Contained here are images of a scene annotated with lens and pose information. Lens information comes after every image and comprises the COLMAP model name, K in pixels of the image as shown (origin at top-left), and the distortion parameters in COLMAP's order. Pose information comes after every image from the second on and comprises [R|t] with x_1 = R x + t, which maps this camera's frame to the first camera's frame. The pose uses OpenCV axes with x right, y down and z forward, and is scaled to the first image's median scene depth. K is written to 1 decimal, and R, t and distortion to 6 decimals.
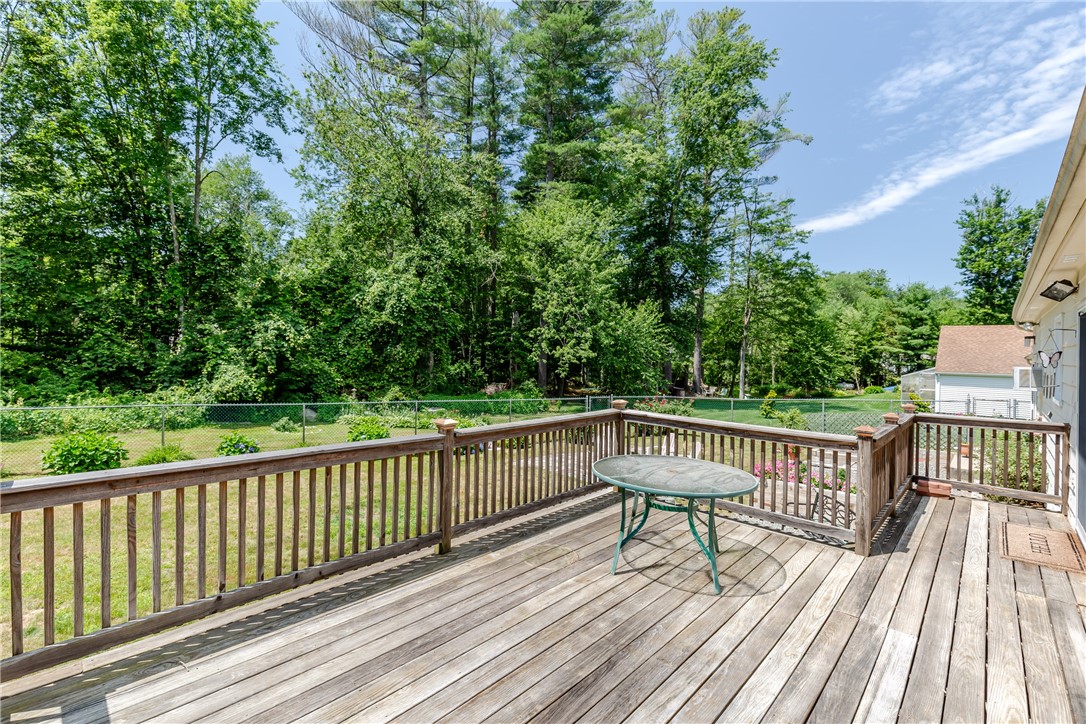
lens RADIAL K [[476.4, 0, 543.0], [0, 476.4, 362.0], [0, 0, 1]] dist [0.000039, 0.000694]
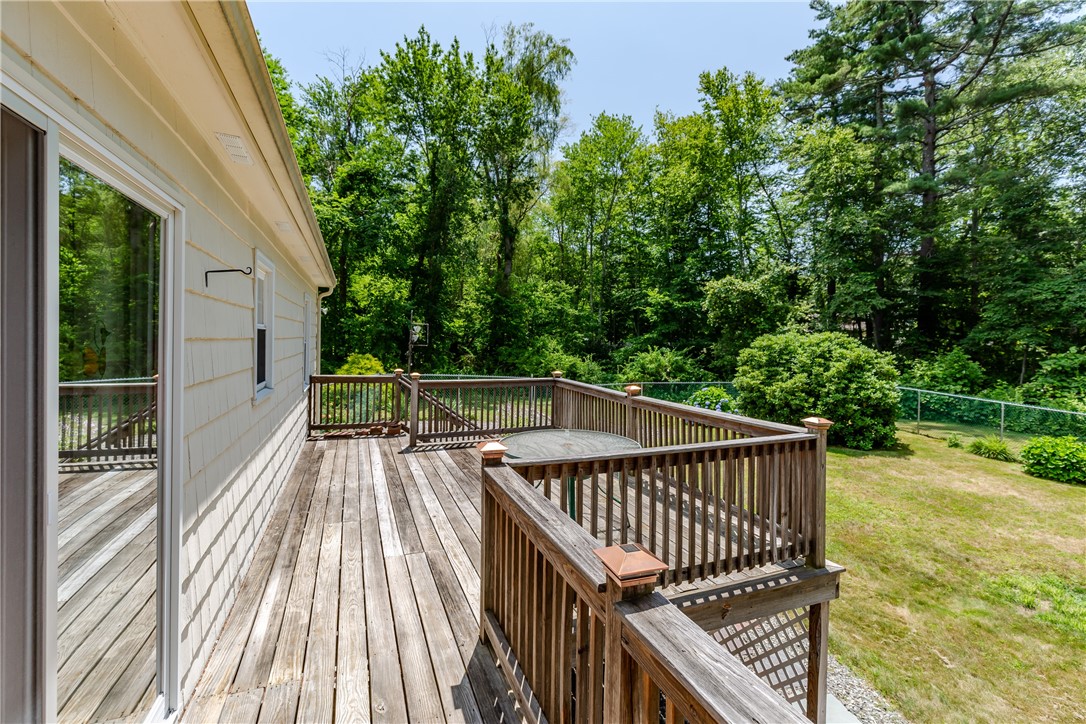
lens RADIAL K [[476.4, 0, 543.0], [0, 476.4, 362.0], [0, 0, 1]] dist [0.000039, 0.000694]
pose [[-0.419527, 0.017497, -0.907574, 1.694858], [-0.033336, 0.998843, 0.034666, 0.009002], [0.907130, 0.044798, -0.418459, 1.832754]]
